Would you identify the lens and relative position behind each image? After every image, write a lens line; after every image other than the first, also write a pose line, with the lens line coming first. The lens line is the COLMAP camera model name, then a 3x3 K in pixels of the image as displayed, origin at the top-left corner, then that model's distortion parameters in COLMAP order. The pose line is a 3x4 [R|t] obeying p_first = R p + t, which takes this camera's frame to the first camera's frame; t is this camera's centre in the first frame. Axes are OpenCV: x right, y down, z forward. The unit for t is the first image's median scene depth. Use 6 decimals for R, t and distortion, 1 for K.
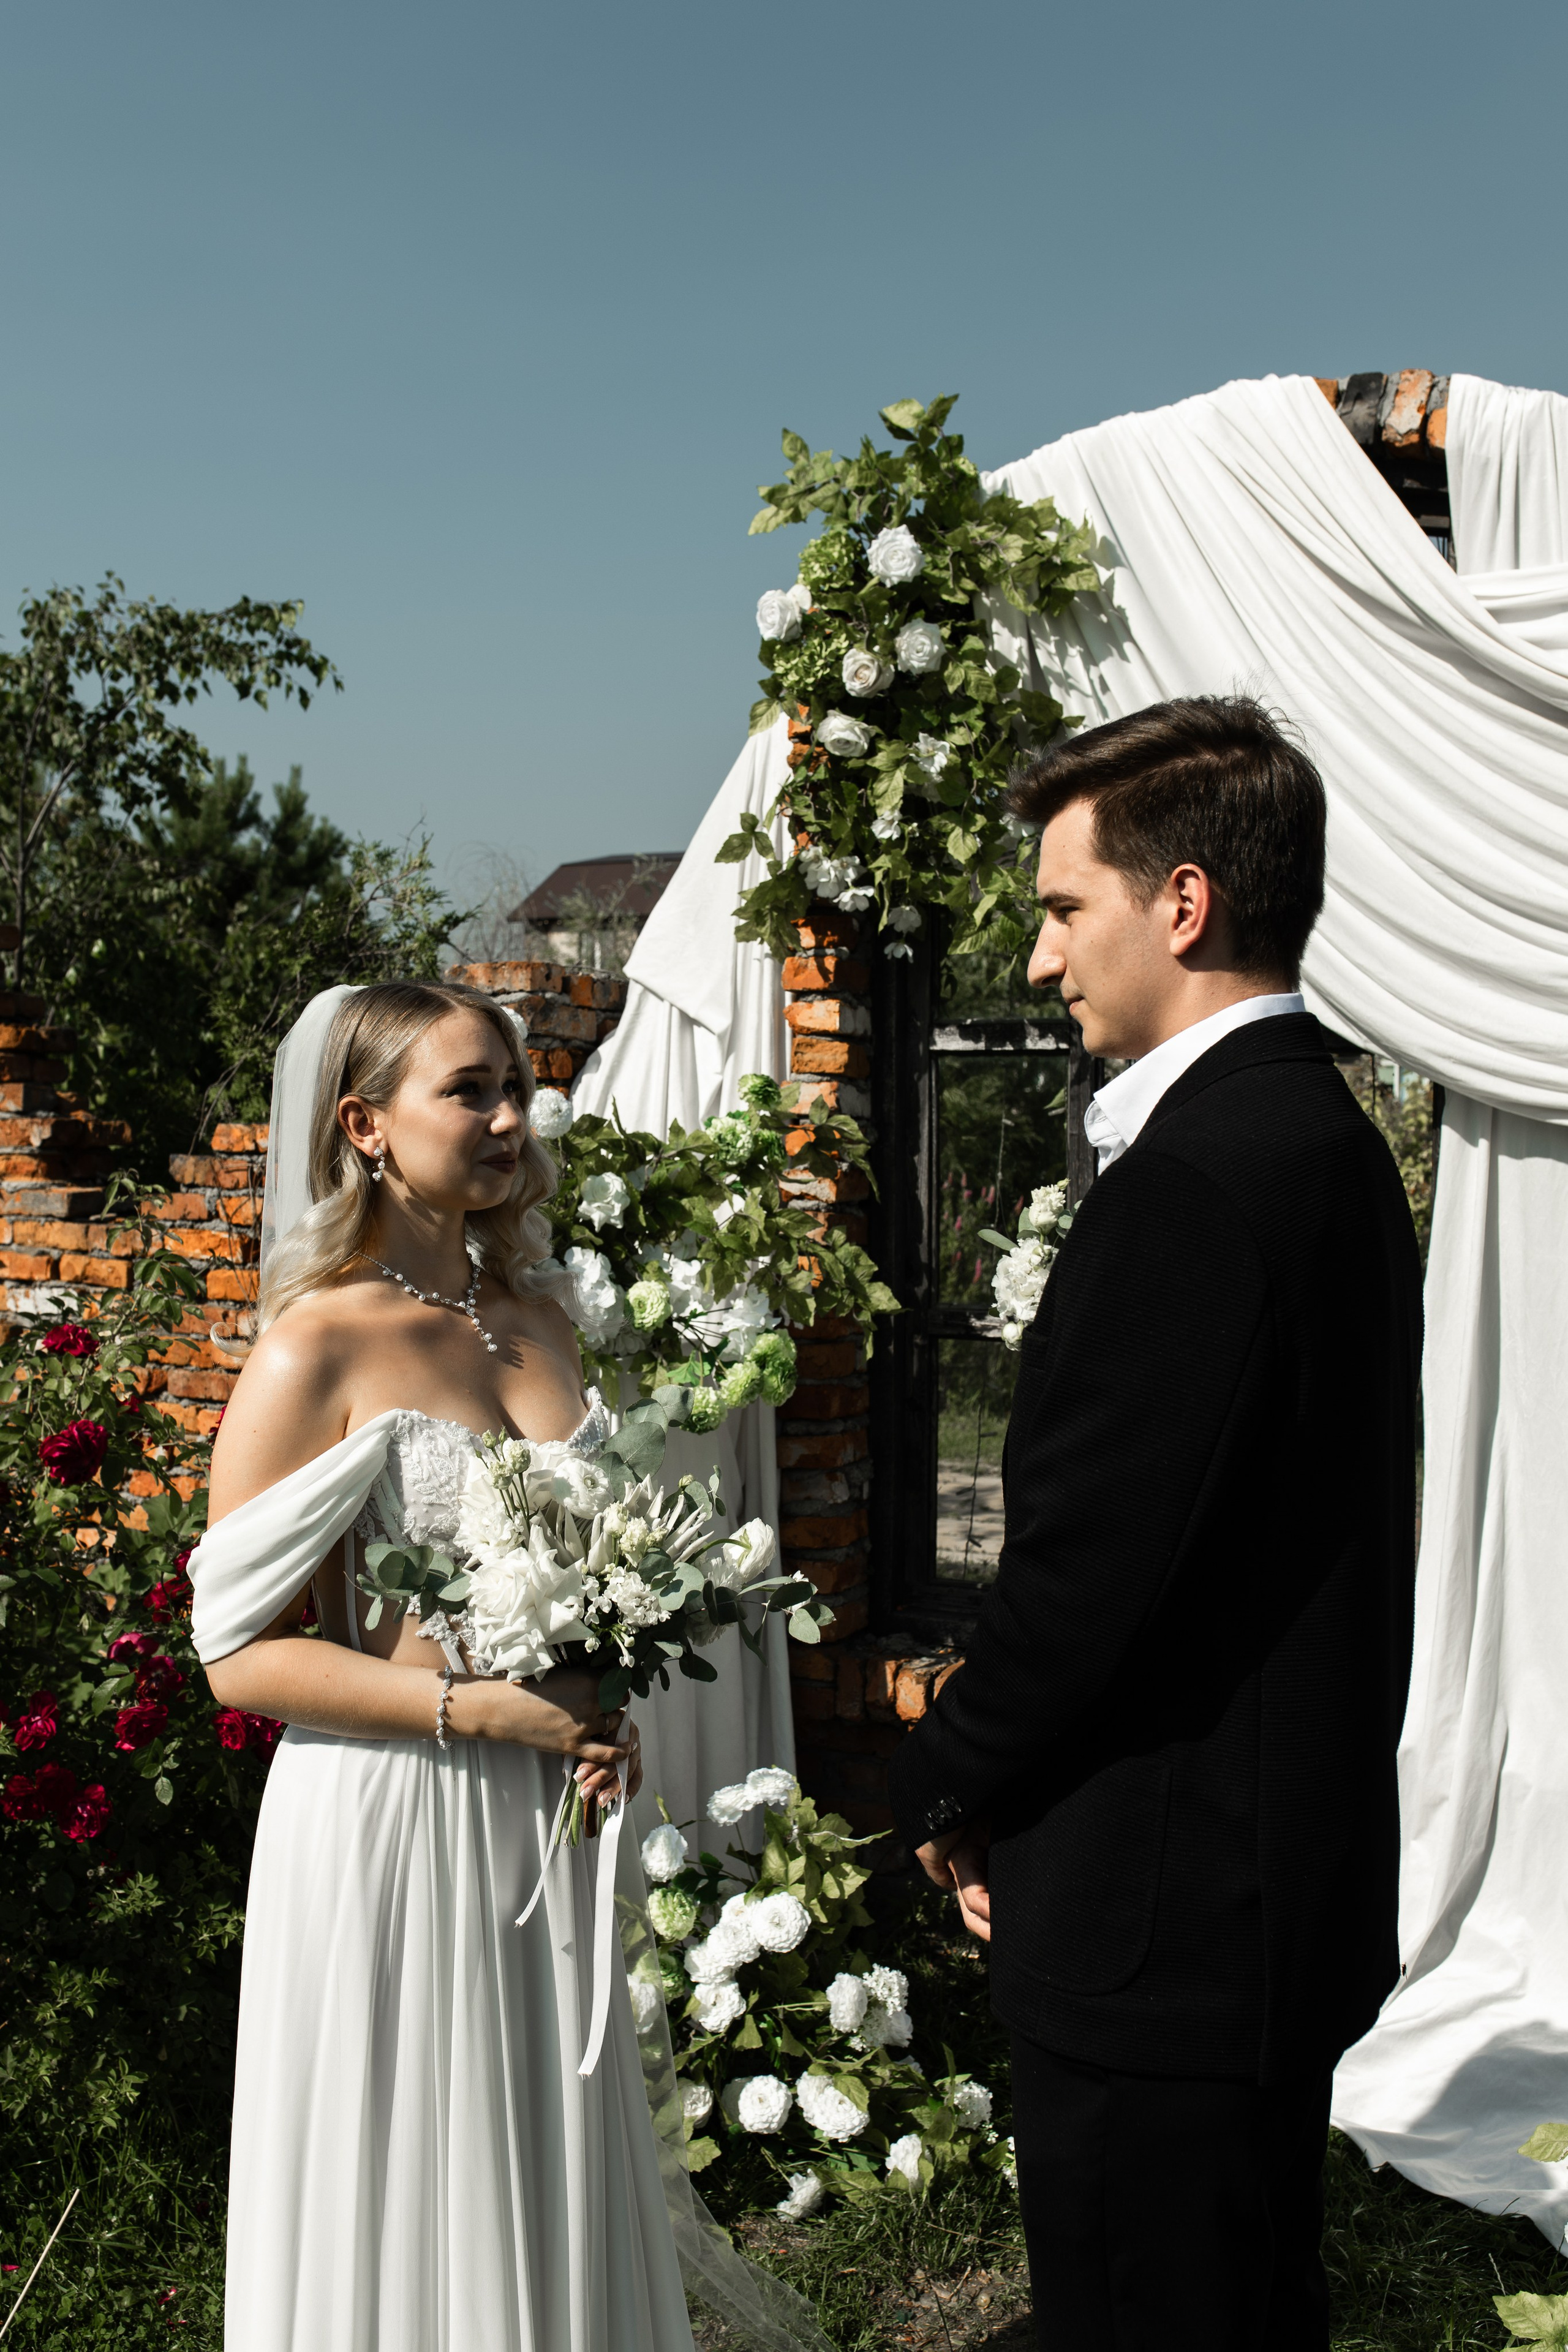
lens RADIAL K [[2251.7, 0, 707.4], [0, 2251.7, 1224.0], [0, 0, 1]] dist [-0.006125, 0.000000]
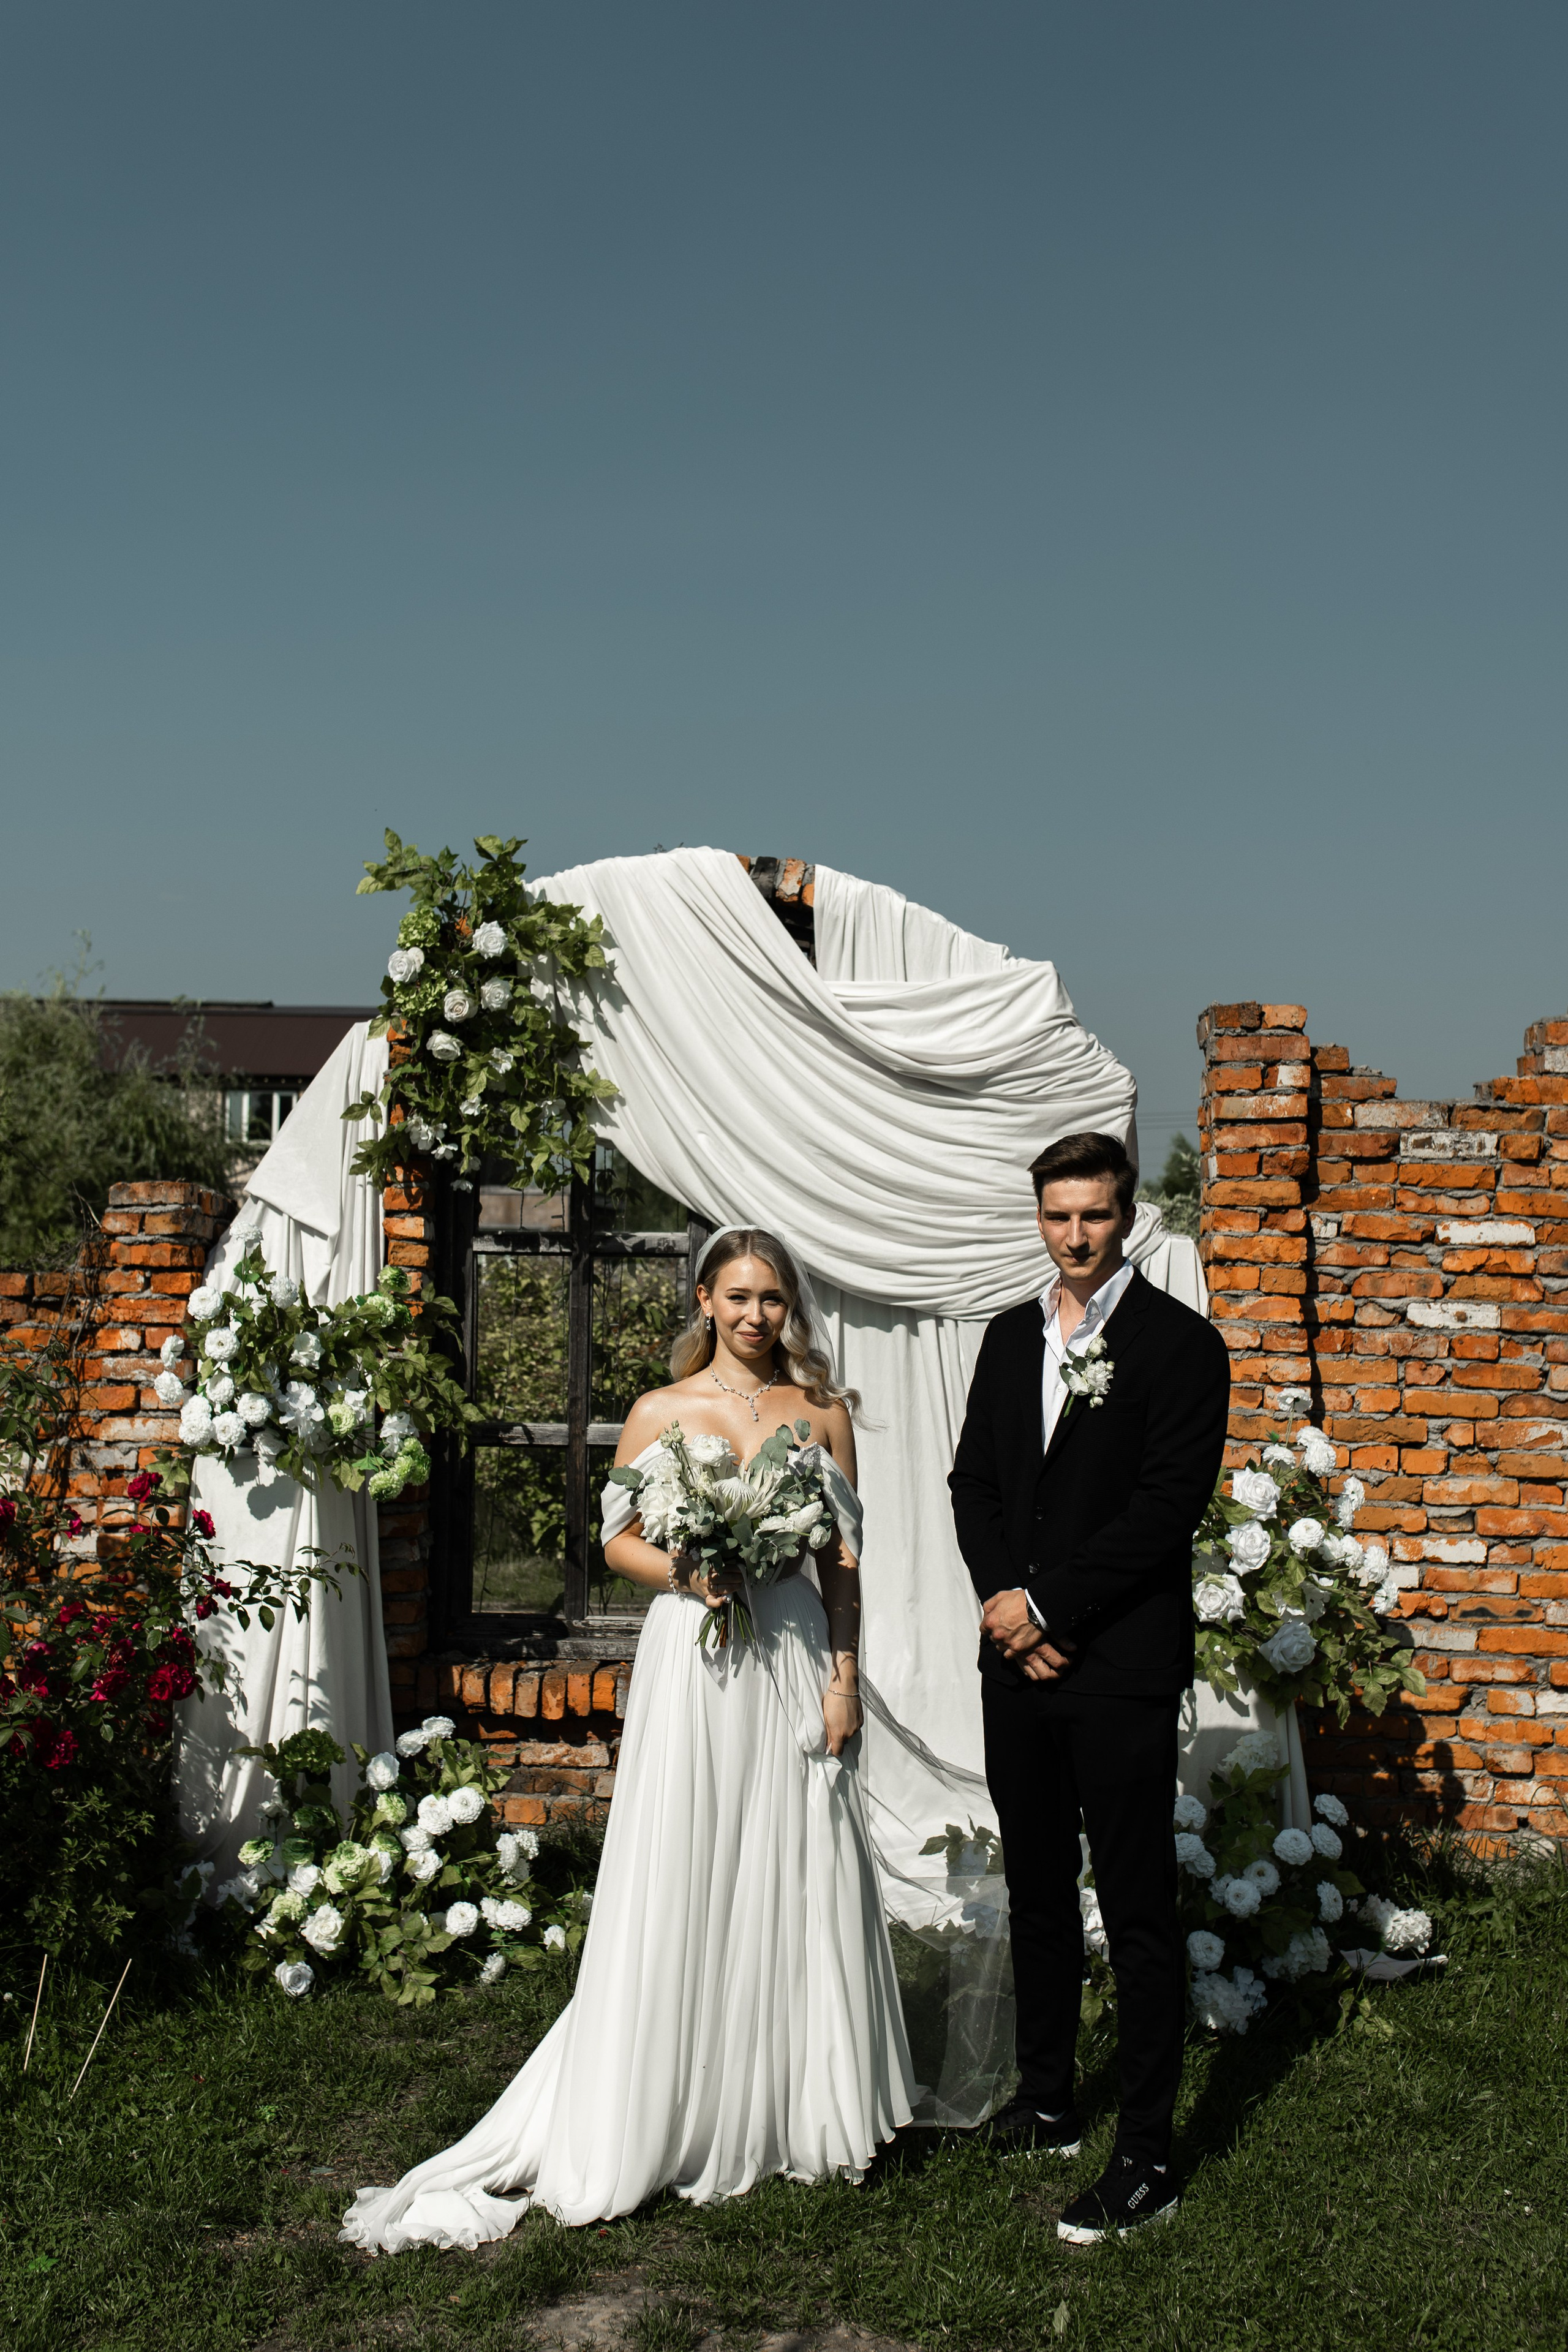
lens RADIAL K [[2507.9, 0, 750.4], [0, 2507.9, 1135.0], [0, 0, 1]] dist [-0.007877, 0.000000]
pose [[0.907219, 0.033174, 0.419350, -0.470024], [0.013002, 0.994198, -0.106779, 0.028142], [-0.420459, 0.102324, 0.901523, -0.628970]]
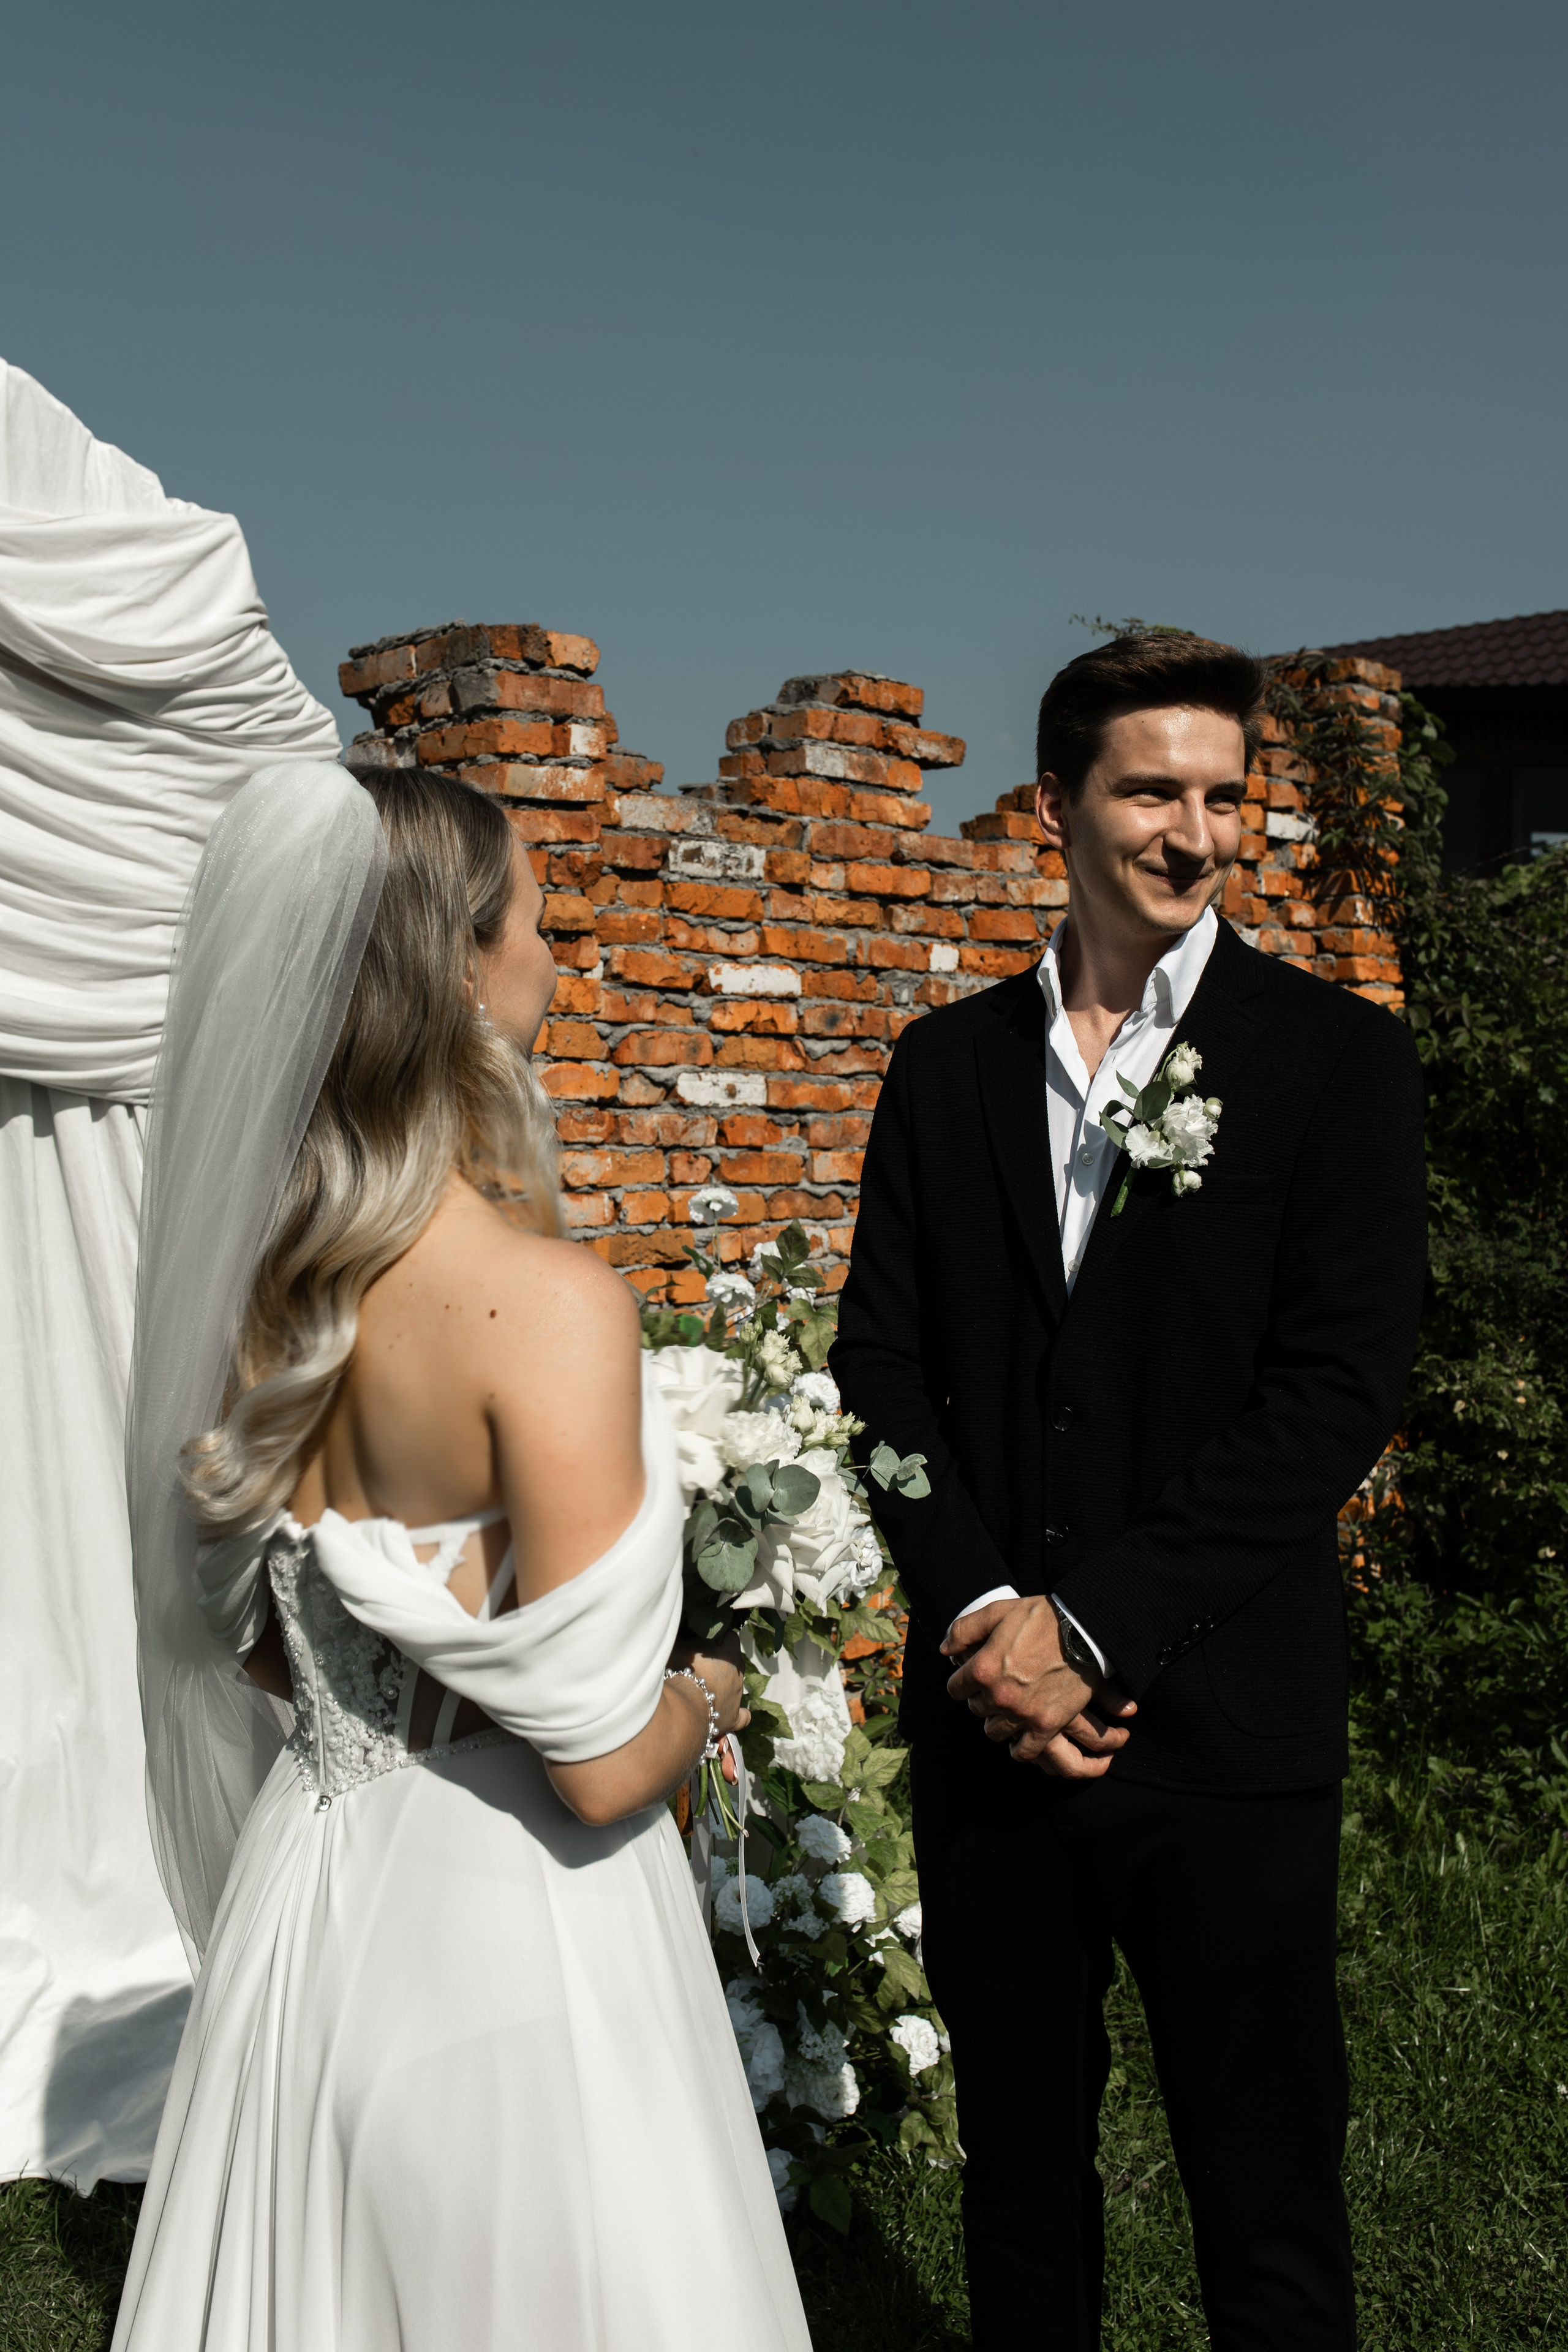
lens RADIAL K [[2304.1, 0, 790.4], [0, 2304.1, 1187.7], [0, 0, 1]] dist [0.009996, 0.000000]
pose [[0.261676, -0.029071, 0.964718, -0.442090], [0.066991, 0.997683, 0.011893, 0.012702], [-0.962828, 0.061515, 0.263017, 0.377097]]
